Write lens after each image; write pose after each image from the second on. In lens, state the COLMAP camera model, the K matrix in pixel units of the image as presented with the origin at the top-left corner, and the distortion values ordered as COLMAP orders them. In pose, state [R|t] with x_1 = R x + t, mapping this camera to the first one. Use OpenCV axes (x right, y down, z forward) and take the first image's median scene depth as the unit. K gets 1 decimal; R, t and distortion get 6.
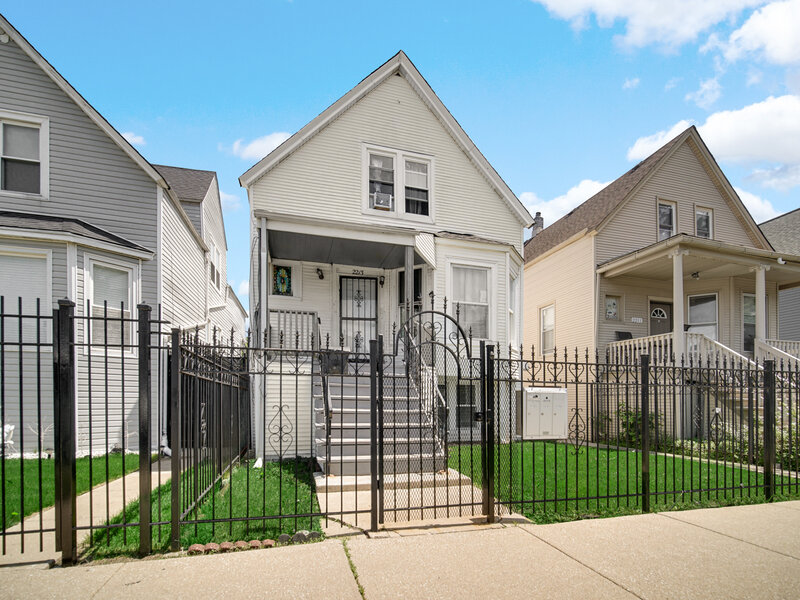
lens RADIAL K [[382.6, 0, 400.0], [0, 382.6, 351.8], [0, 0, 1]] dist [-0.002721, 0.000434]
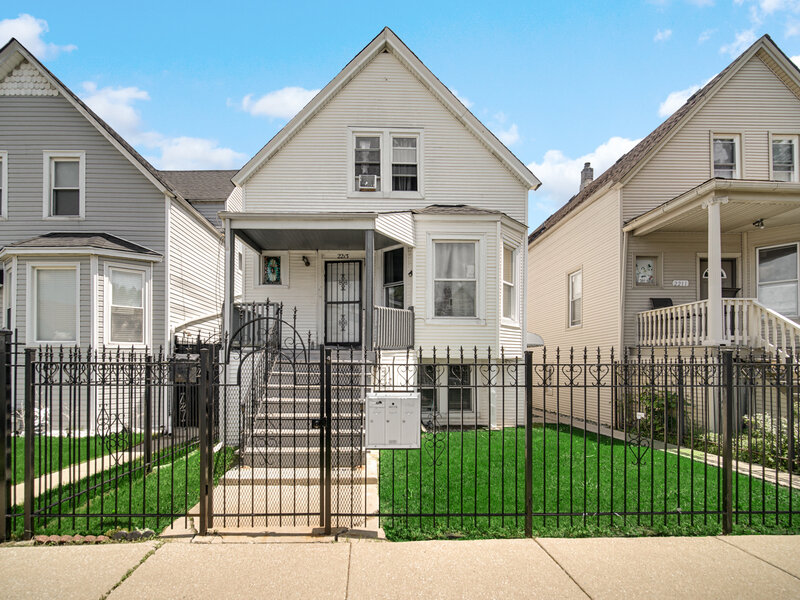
lens RADIAL K [[383.9, 0, 397.6], [0, 383.9, 316.3], [0, 0, 1]] dist [-0.001354, -0.000284]
pose [[0.970235, -0.039127, -0.238984, 0.272822], [0.038842, 0.999228, -0.005904, -0.037231], [0.239031, -0.003555, 0.971005, 0.044045]]
